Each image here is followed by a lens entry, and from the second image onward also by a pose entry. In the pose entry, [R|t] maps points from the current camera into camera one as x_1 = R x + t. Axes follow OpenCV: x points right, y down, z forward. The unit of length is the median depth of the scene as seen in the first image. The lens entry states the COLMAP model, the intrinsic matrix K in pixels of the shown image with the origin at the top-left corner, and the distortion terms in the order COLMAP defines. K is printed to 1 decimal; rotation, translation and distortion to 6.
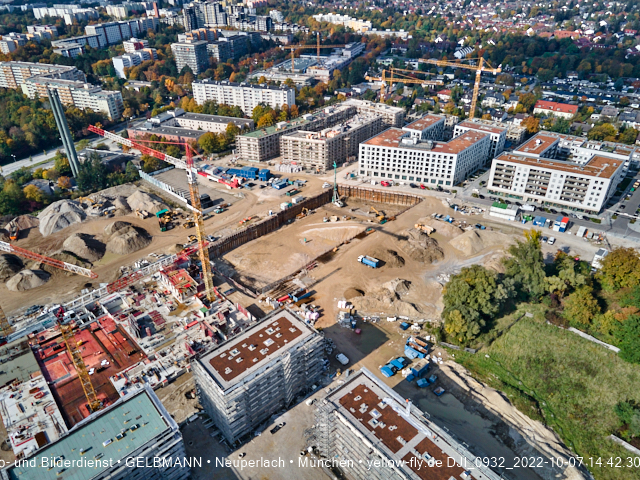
lens RADIAL K [[463.9, 0, 320.0], [0, 463.9, 239.5], [0, 0, 1]] dist [0.023010, 0.029932]
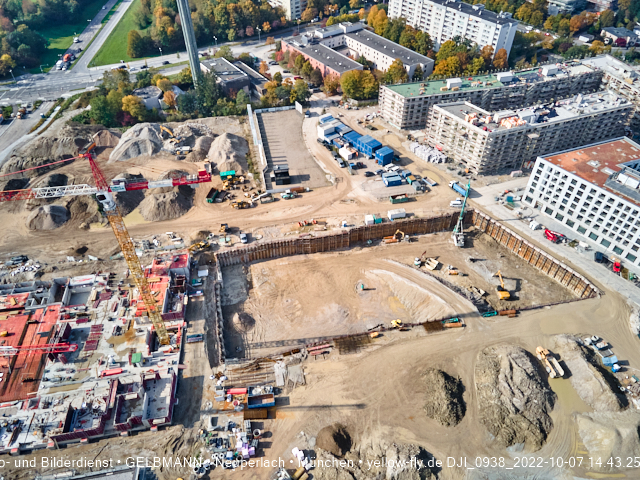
lens RADIAL K [[463.9, 0, 319.9], [0, 463.9, 239.1], [0, 0, 1]] dist [0.023010, 0.029932]
pose [[0.828648, 0.386126, -0.405276, 0.151478], [-0.289132, 0.915189, 0.280771, -0.216725], [0.479317, -0.115483, 0.870011, 0.357261]]
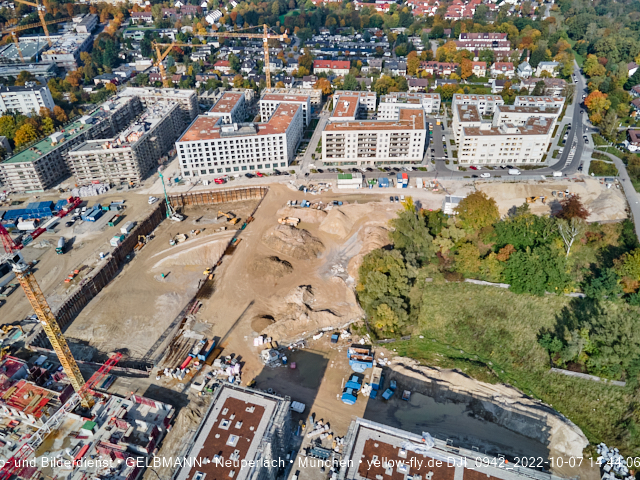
lens RADIAL K [[463.9, 0, 318.8], [0, 463.9, 241.1], [0, 0, 1]] dist [0.023010, 0.029932]
pose [[0.855483, -0.301584, 0.420946, -0.114581], [0.270391, 0.953440, 0.133573, -0.084673], [-0.441631, -0.000450, 0.897197, 0.130290]]
